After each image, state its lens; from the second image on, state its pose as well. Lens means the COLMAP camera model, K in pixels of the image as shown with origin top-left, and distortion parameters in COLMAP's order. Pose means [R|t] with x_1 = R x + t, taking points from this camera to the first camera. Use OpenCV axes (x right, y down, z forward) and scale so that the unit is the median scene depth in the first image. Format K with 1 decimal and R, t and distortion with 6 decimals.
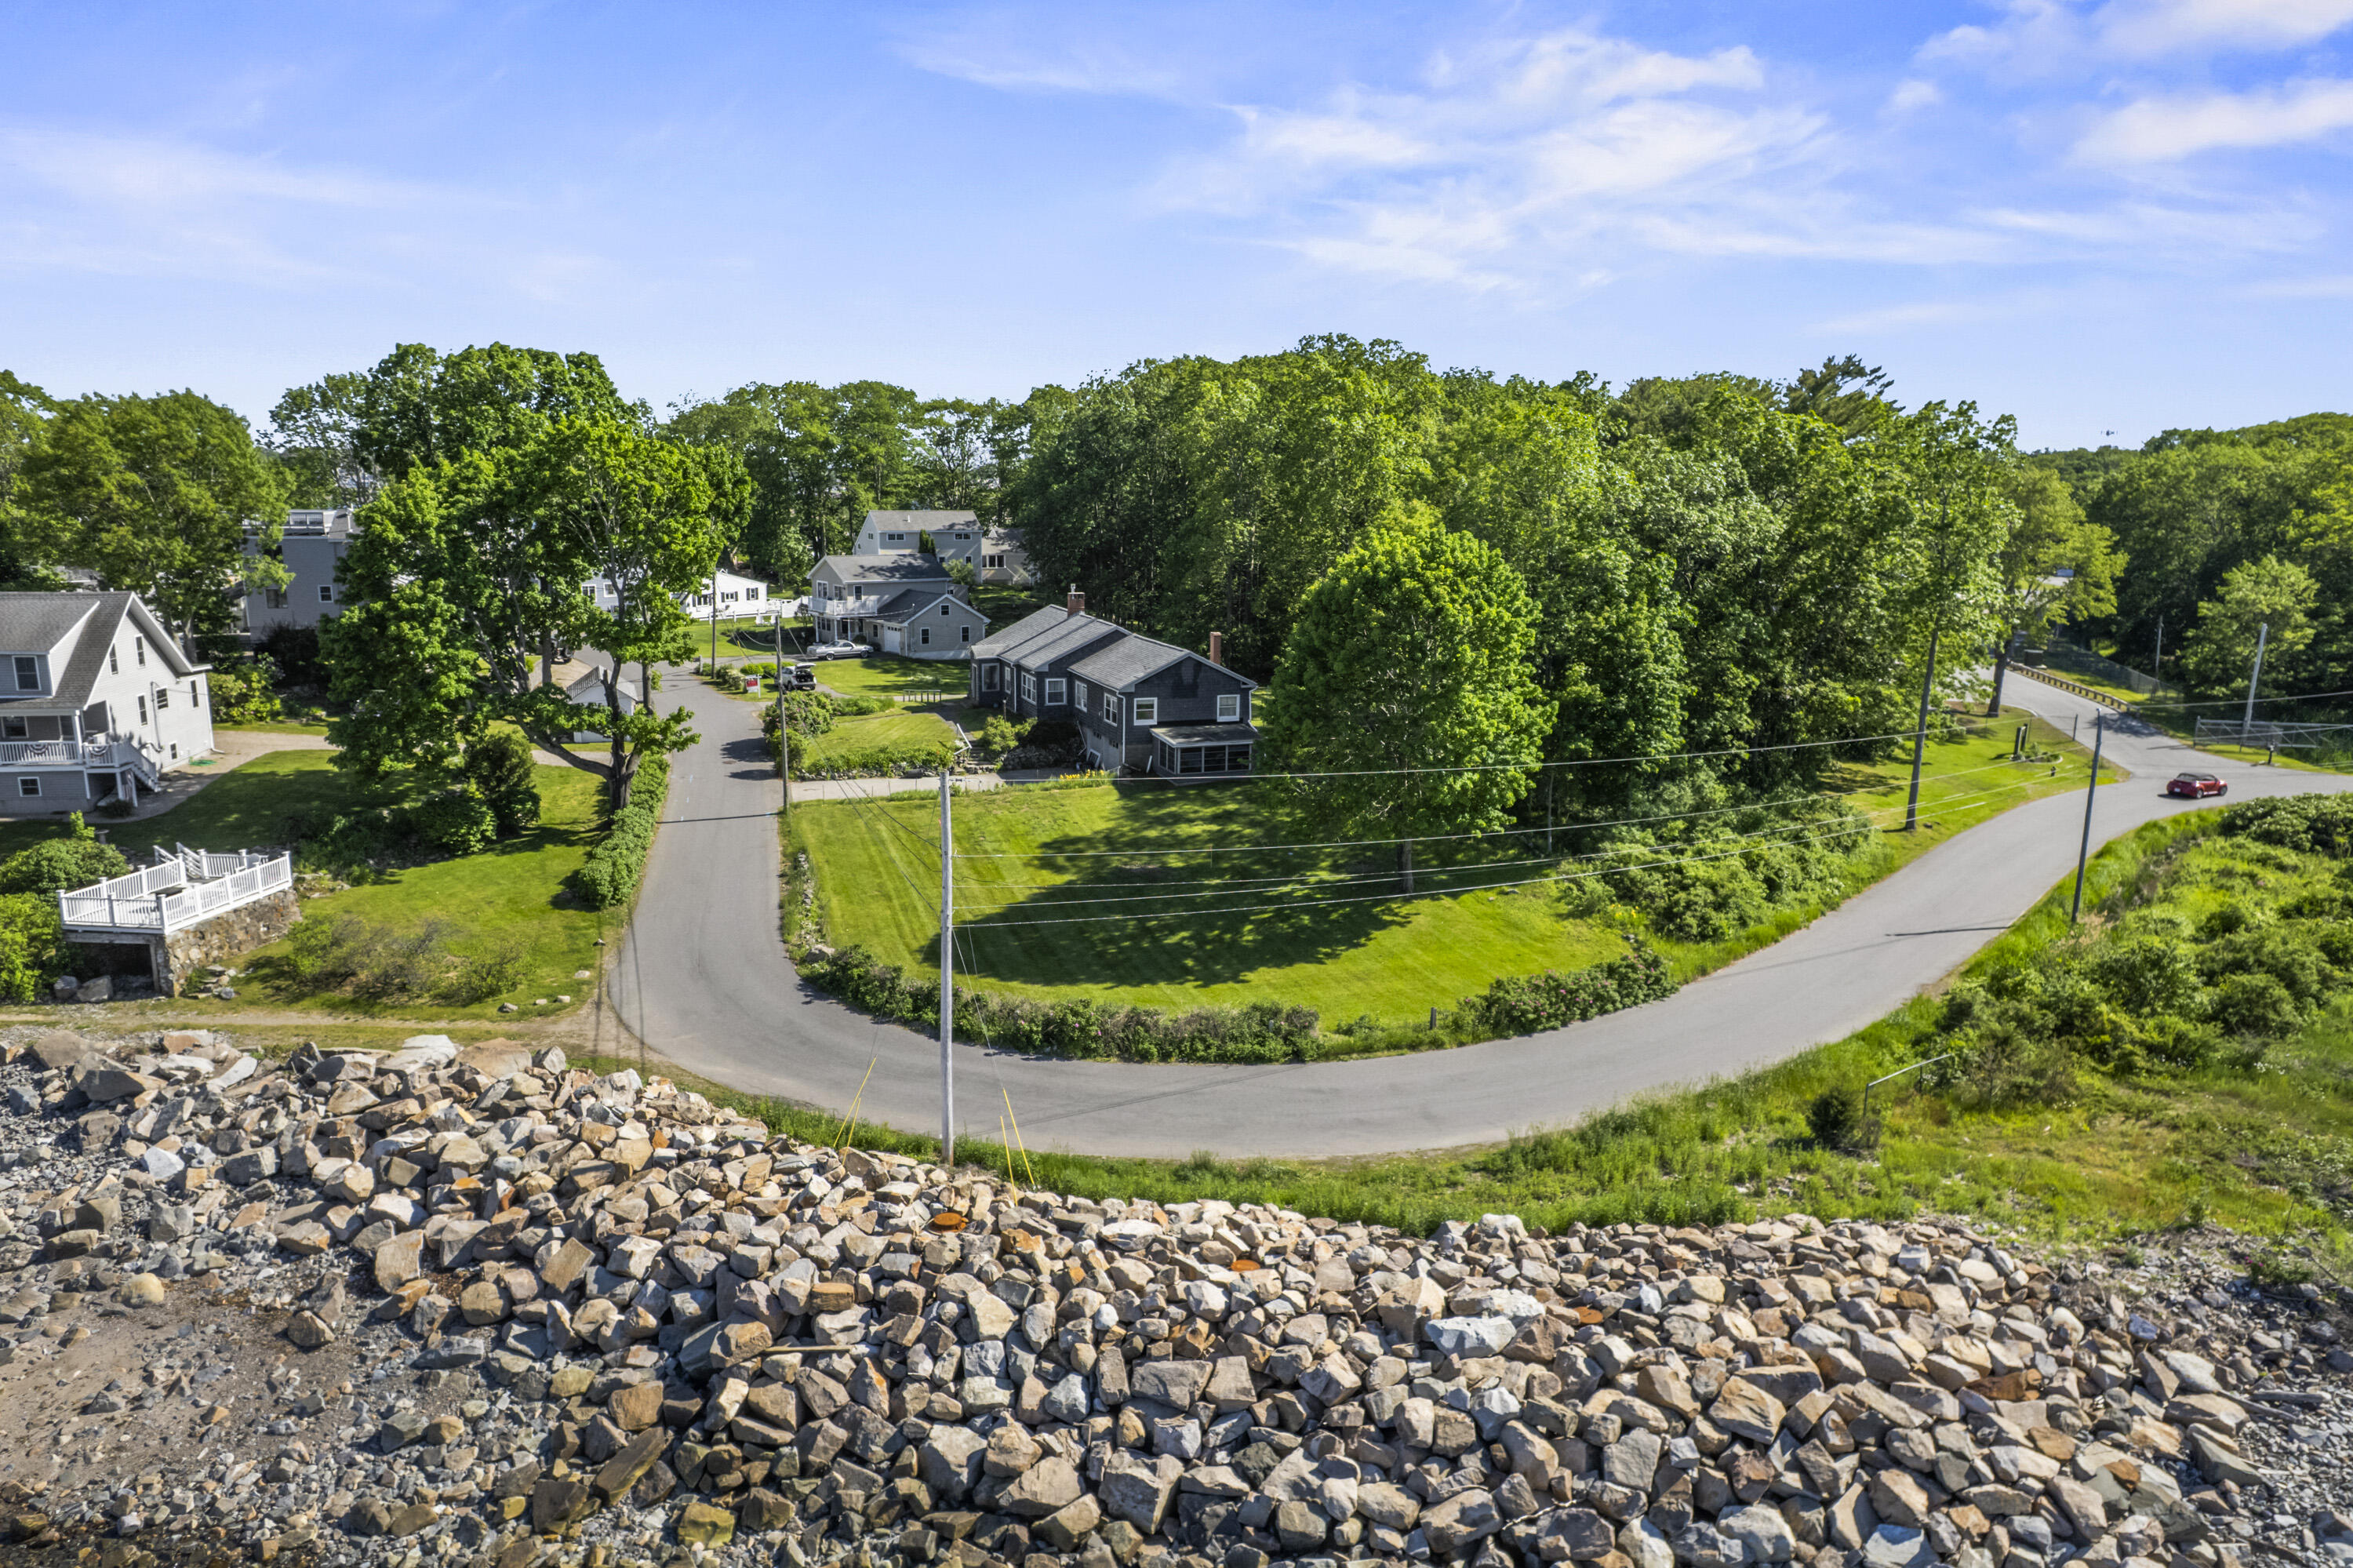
lens RADIAL K [[1554.9, 0, 1180.6], [0, 1554.9, 770.8], [0, 0, 1]] dist [-0.035712, 0.031117]
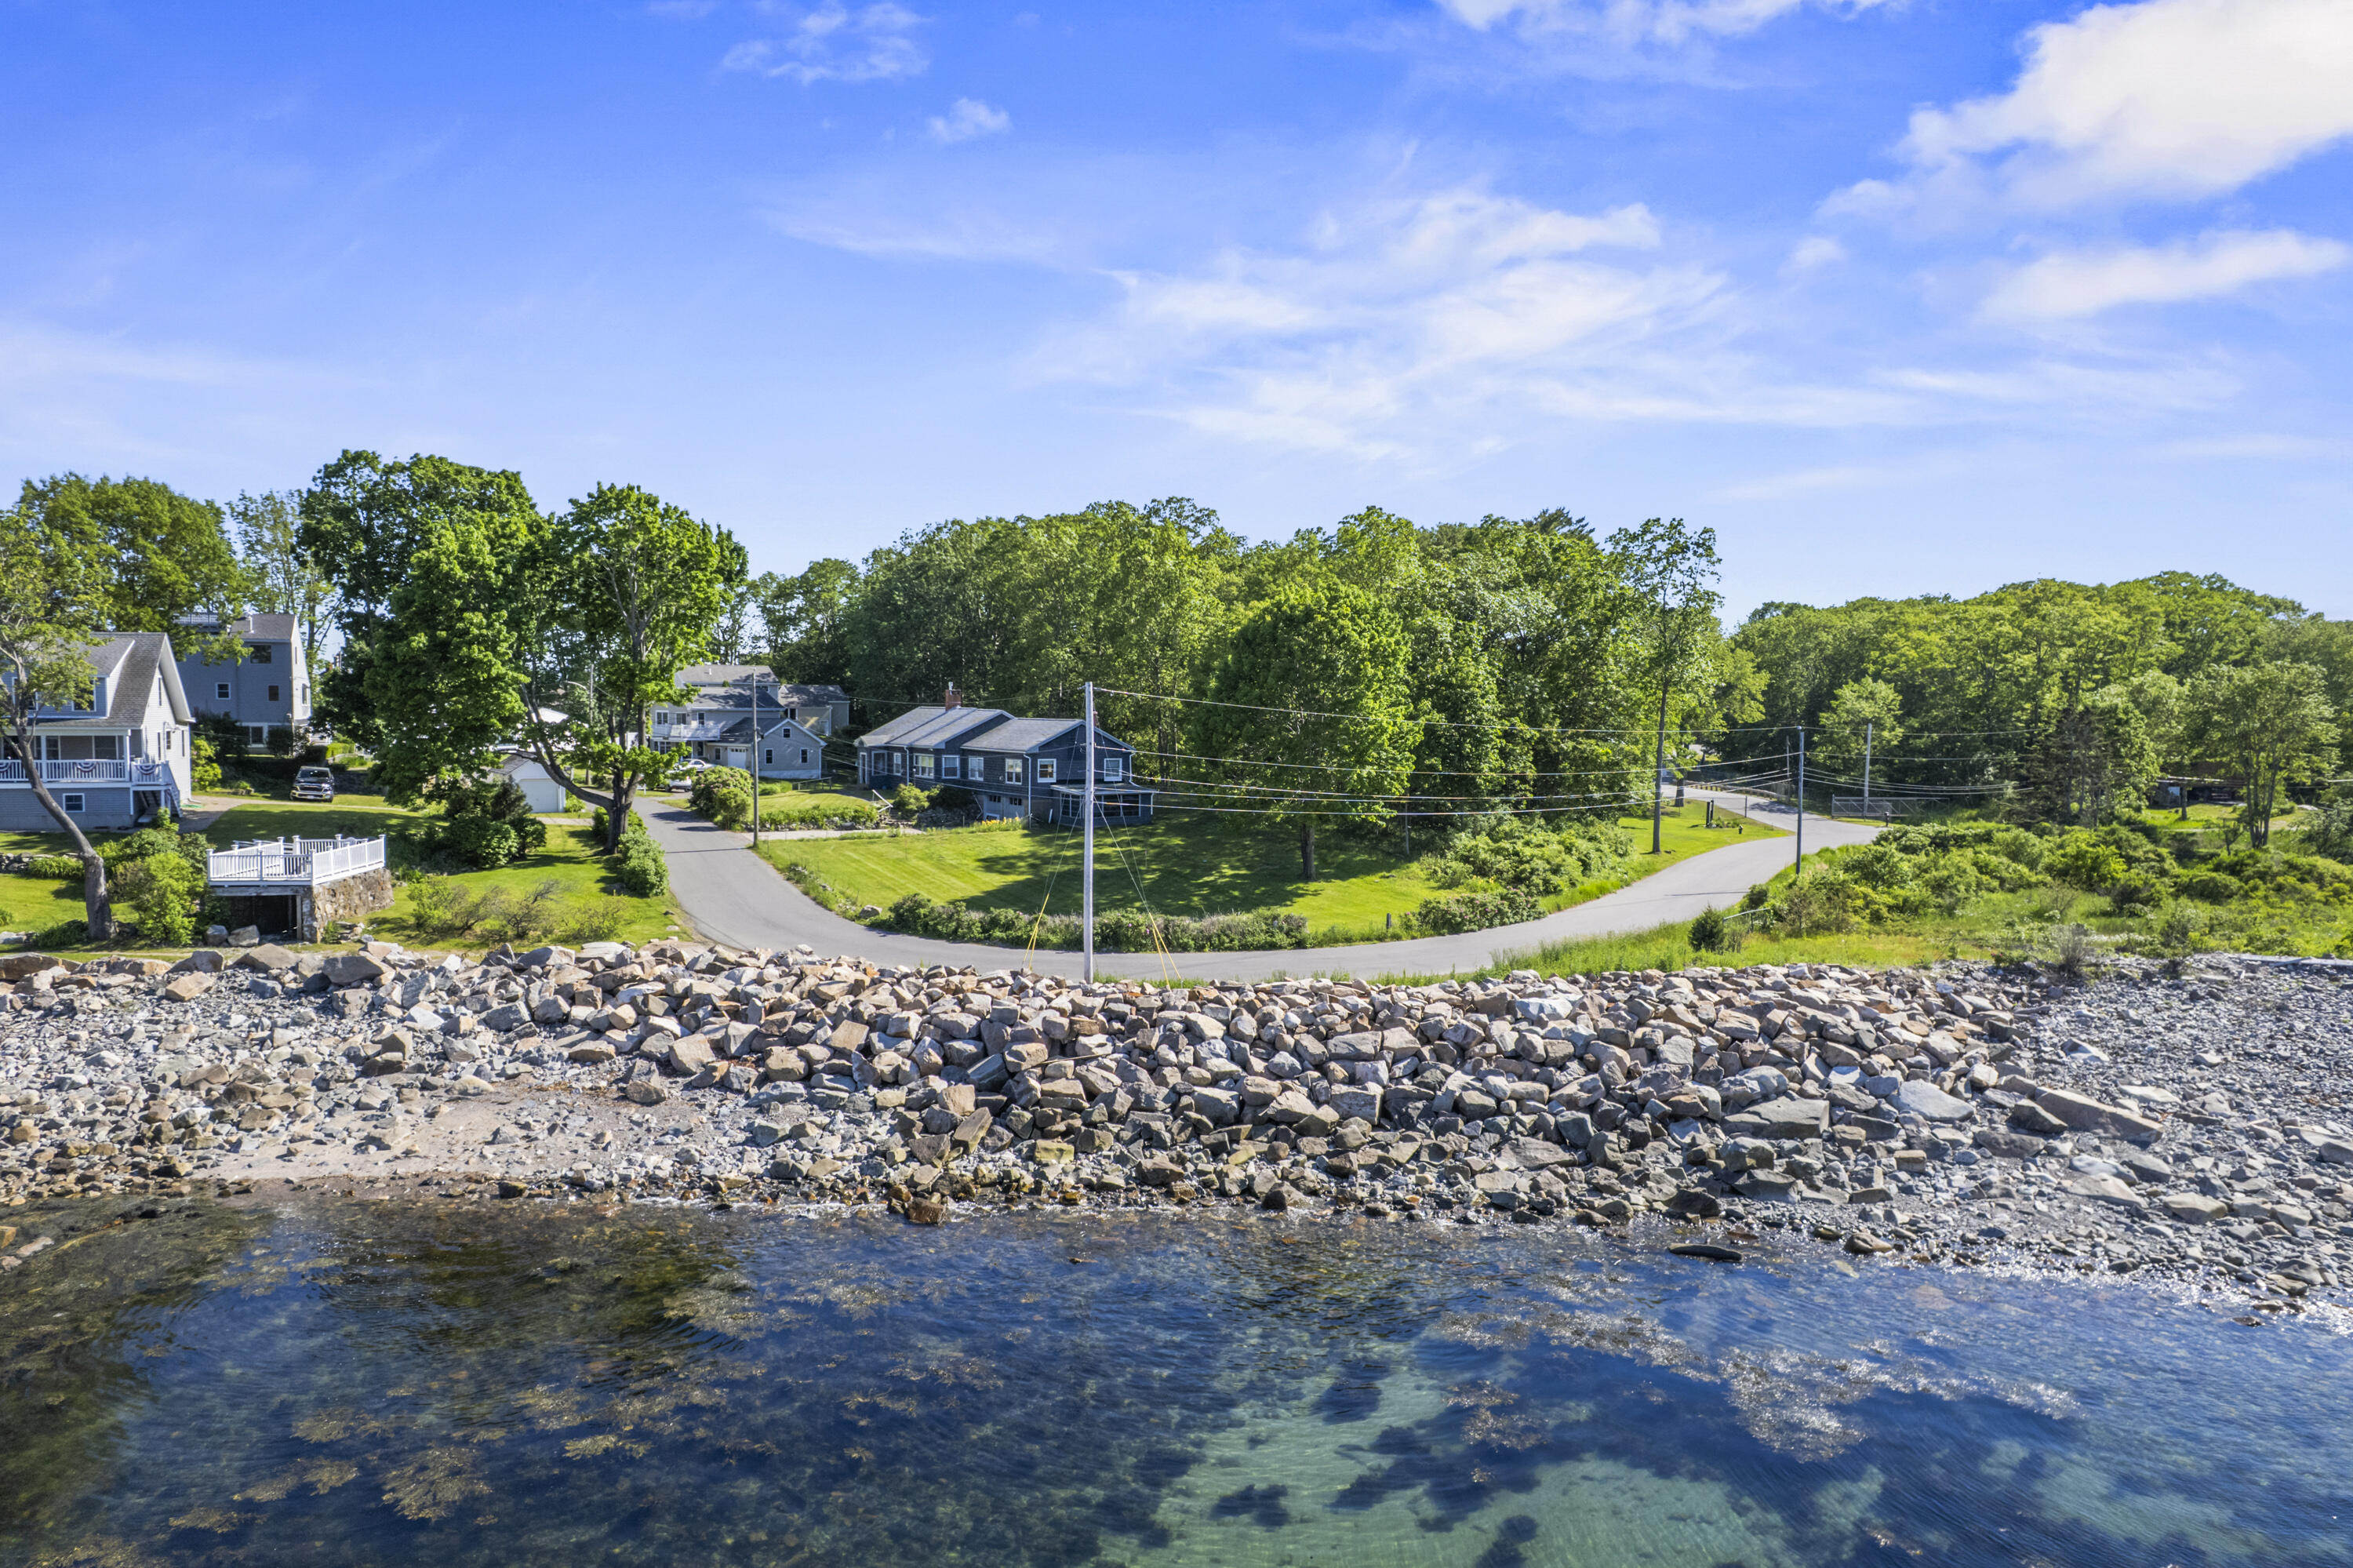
lens RADIAL K [[1554.9, 0, 1159.0], [0, 1554.9, 793.1], [0, 0, 1]] dist [-0.035712, 0.031117]
pose [[0.976129, -0.013715, 0.216759, -0.263675], [0.044018, 0.989786, -0.135595, 0.191406], [-0.212686, 0.141899, 0.966762, -0.195372]]
